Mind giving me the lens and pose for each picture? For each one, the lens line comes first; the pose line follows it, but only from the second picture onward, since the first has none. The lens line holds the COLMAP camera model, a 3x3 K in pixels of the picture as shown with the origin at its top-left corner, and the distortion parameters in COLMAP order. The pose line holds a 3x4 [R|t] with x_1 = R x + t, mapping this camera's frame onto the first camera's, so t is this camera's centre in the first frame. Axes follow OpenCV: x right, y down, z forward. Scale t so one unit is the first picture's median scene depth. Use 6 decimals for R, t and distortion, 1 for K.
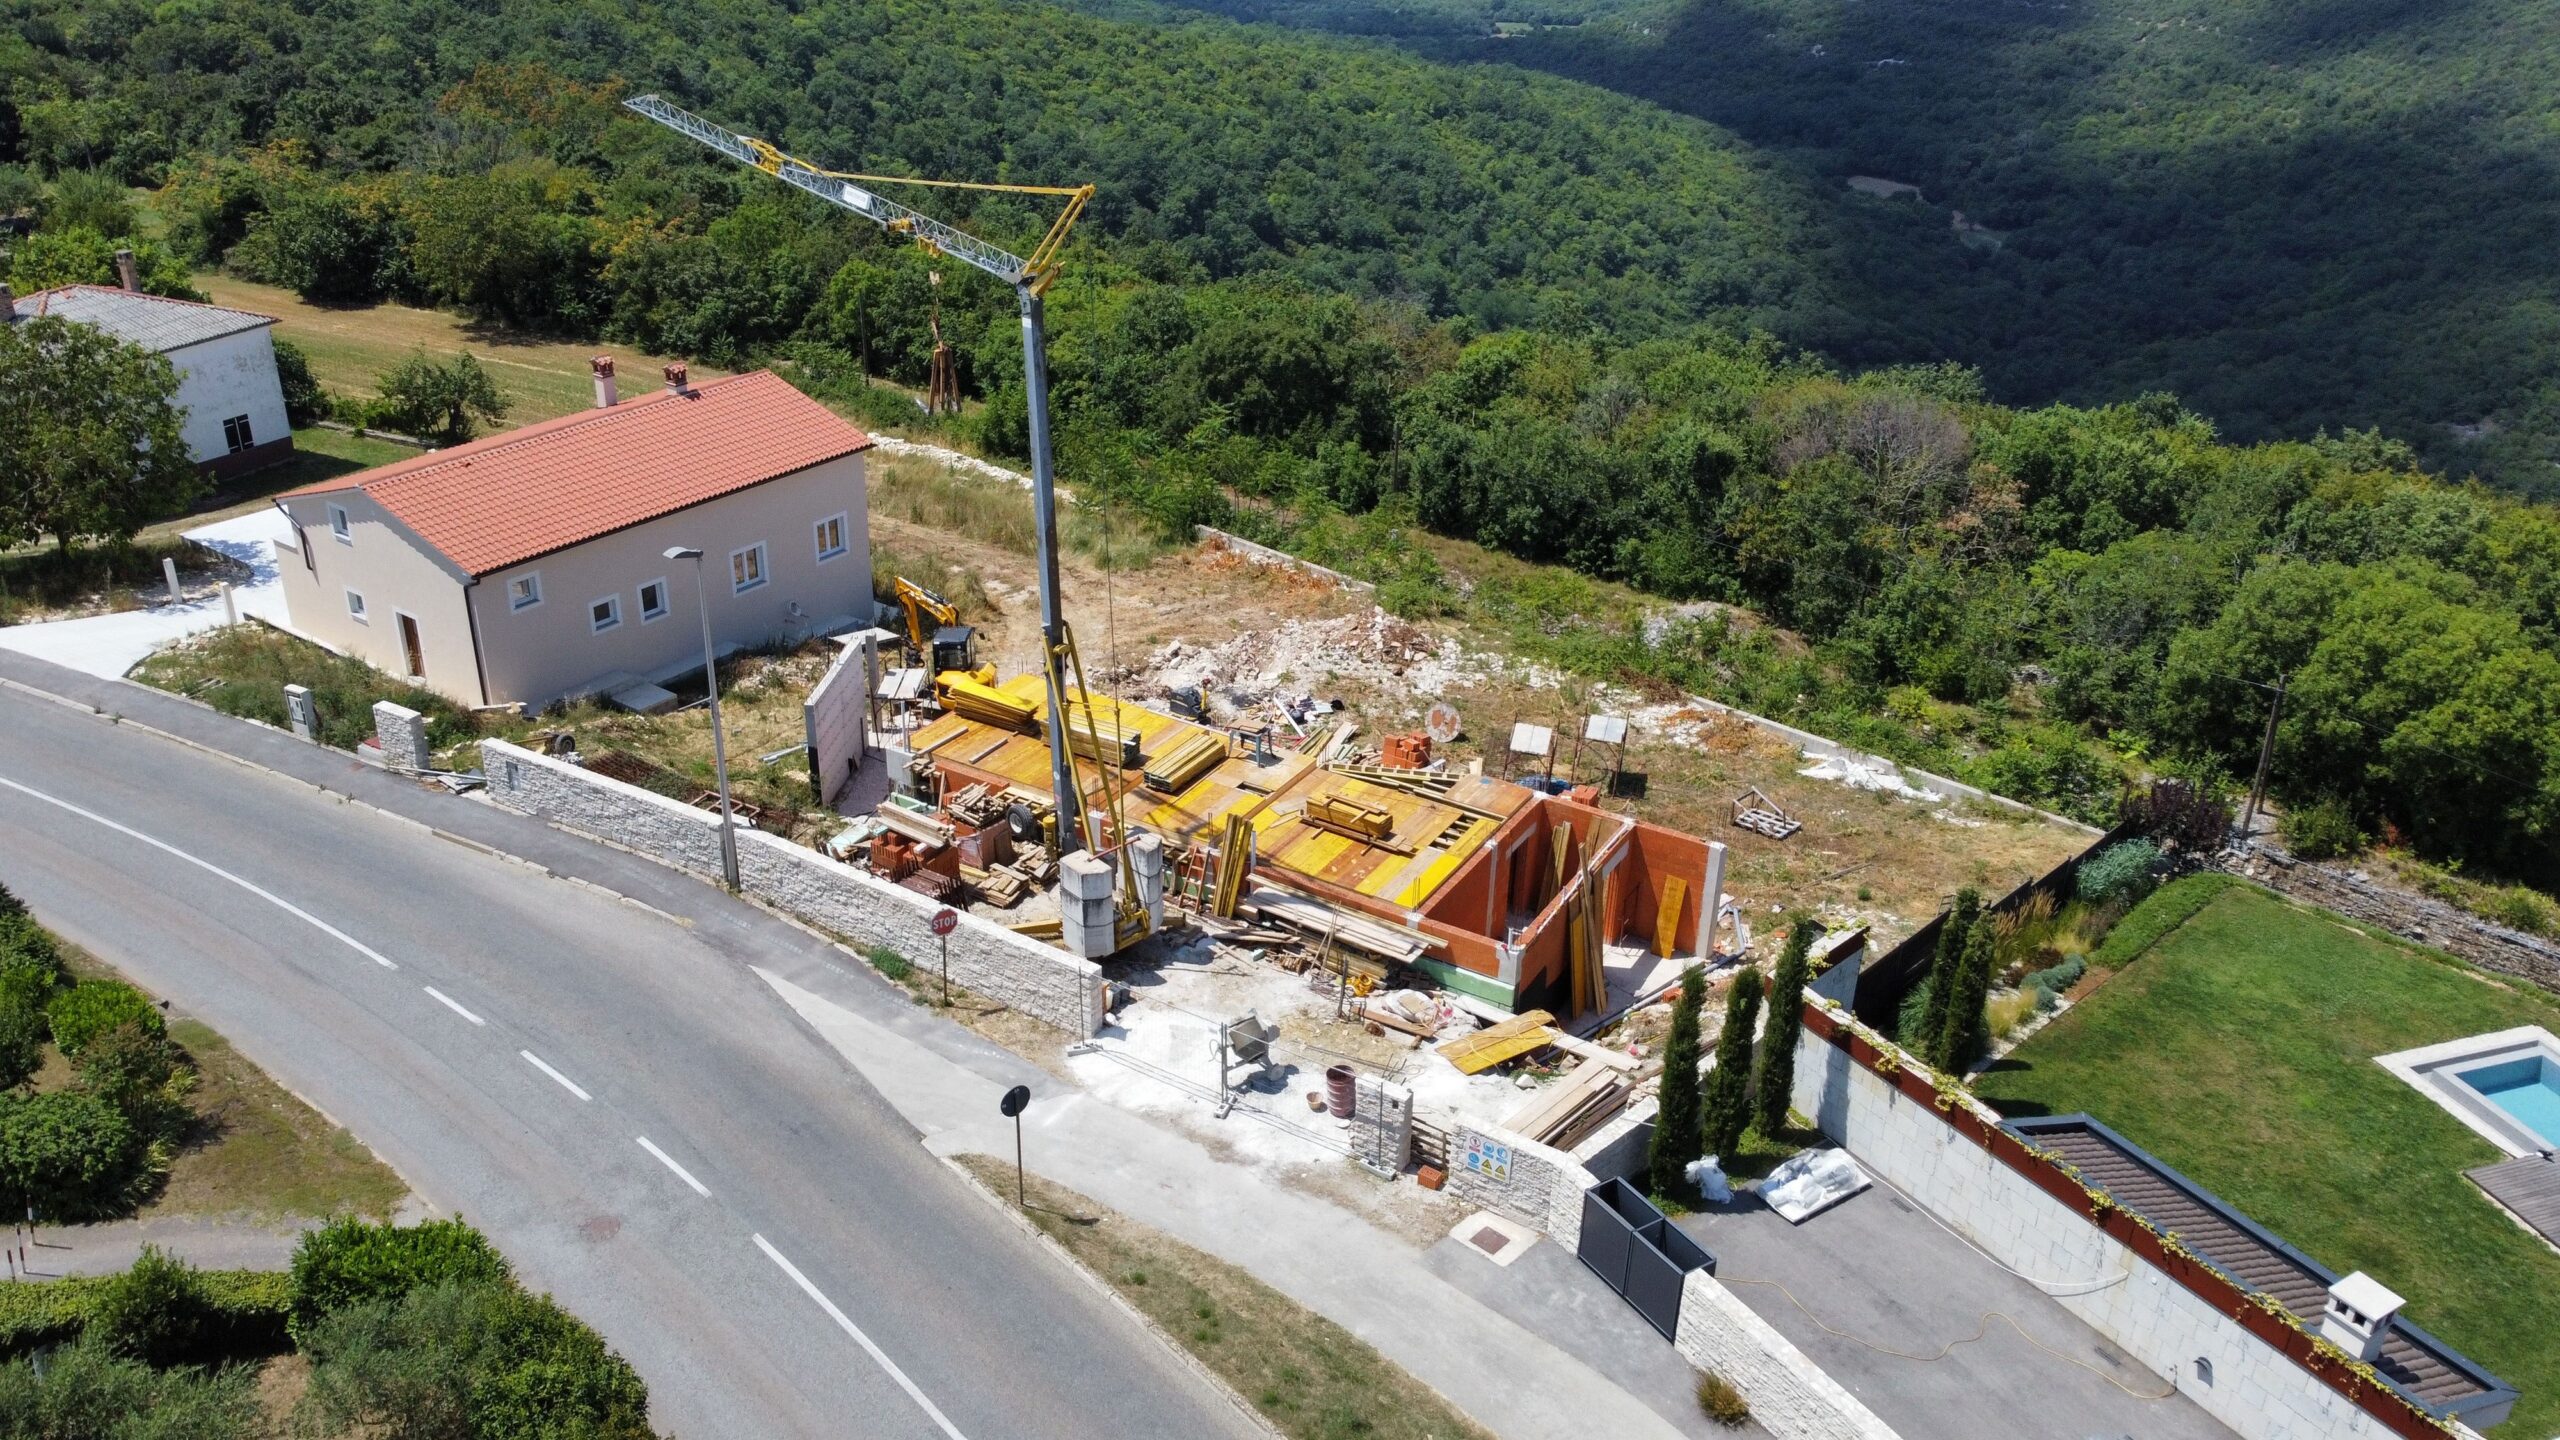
lens RADIAL K [[1939.8, 0, 1277.0], [0, 1939.8, 722.2], [0, 0, 1]] dist [-0.001948, -0.001812]
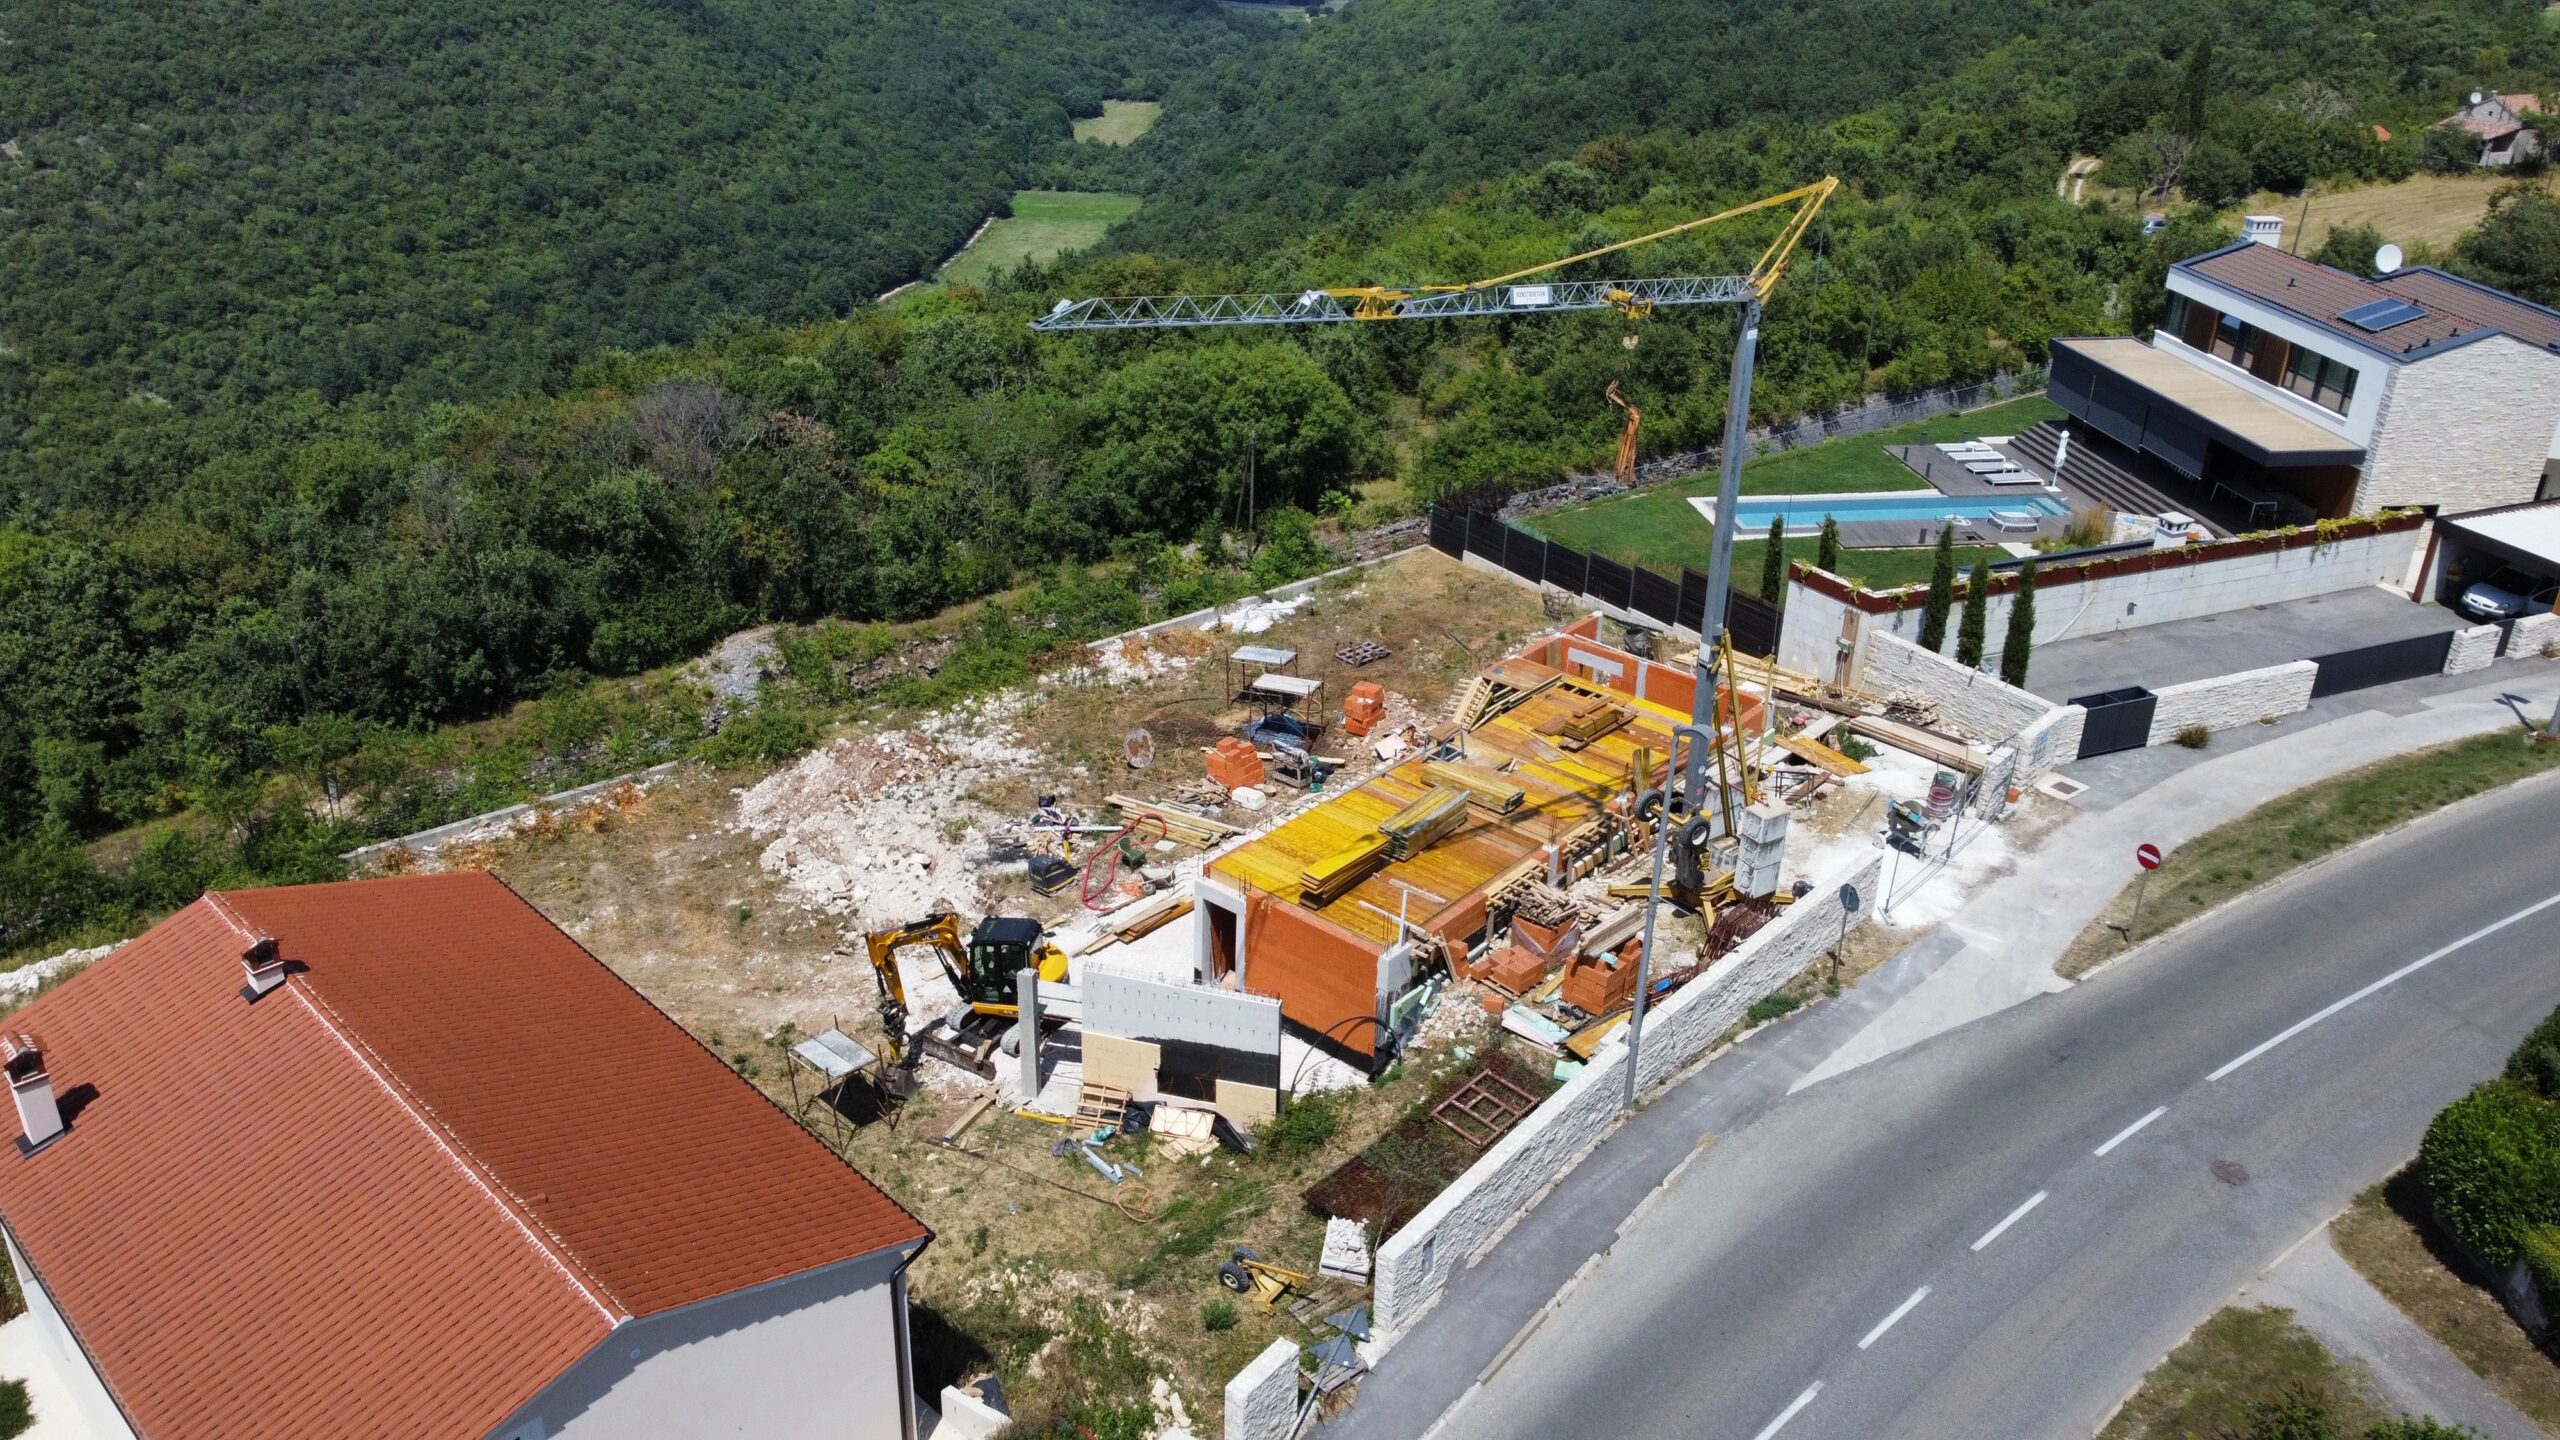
lens RADIAL K [[1939.8, 0, 1275.2], [0, 1939.8, 720.4], [0, 0, 1]] dist [-0.001948, -0.001812]
pose [[0.165458, -0.449797, 0.877671, -0.734098], [0.417871, 0.838077, 0.350729, -0.316550], [-0.893313, 0.308723, 0.326623, 0.605631]]
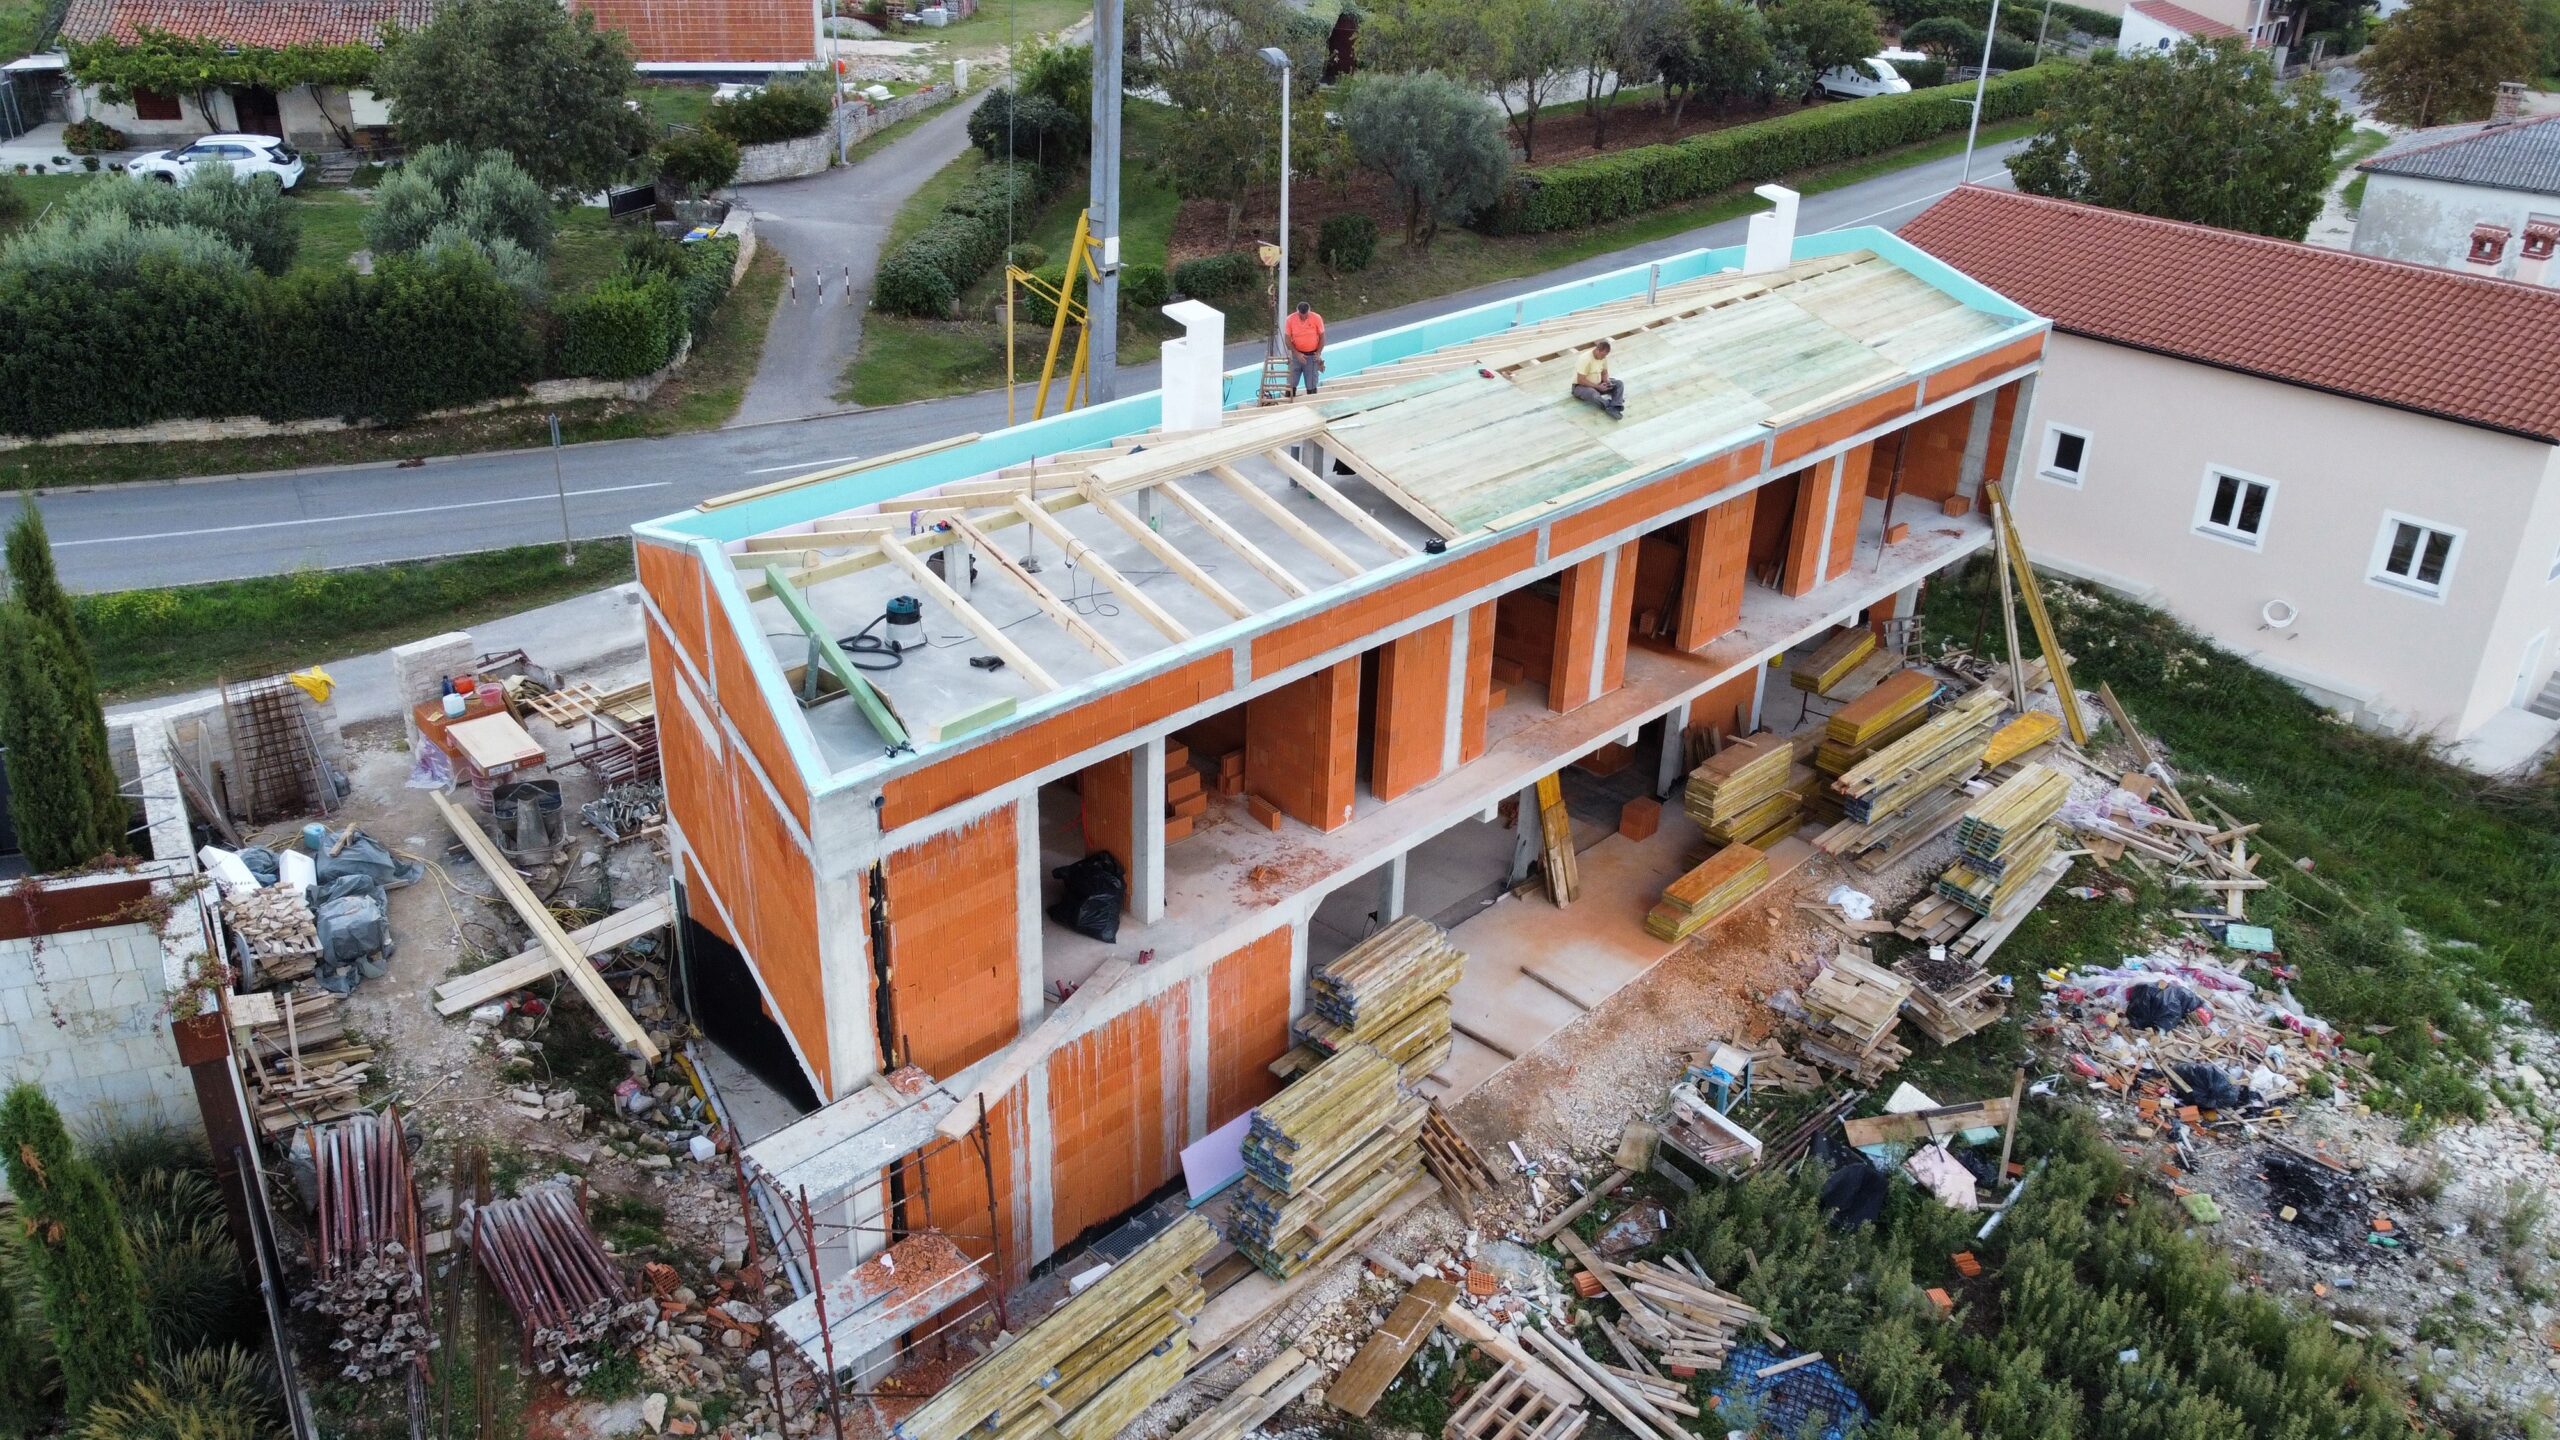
lens RADIAL K [[1939.8, 0, 1278.8], [0, 1939.8, 722.9], [0, 0, 1]] dist [-0.001948, -0.001812]
pose [[-0.222896, 0.402346, -0.887938, 0.409713], [-0.461156, 0.758971, 0.459671, -0.179886], [0.858867, 0.511937, 0.016373, 0.780685]]
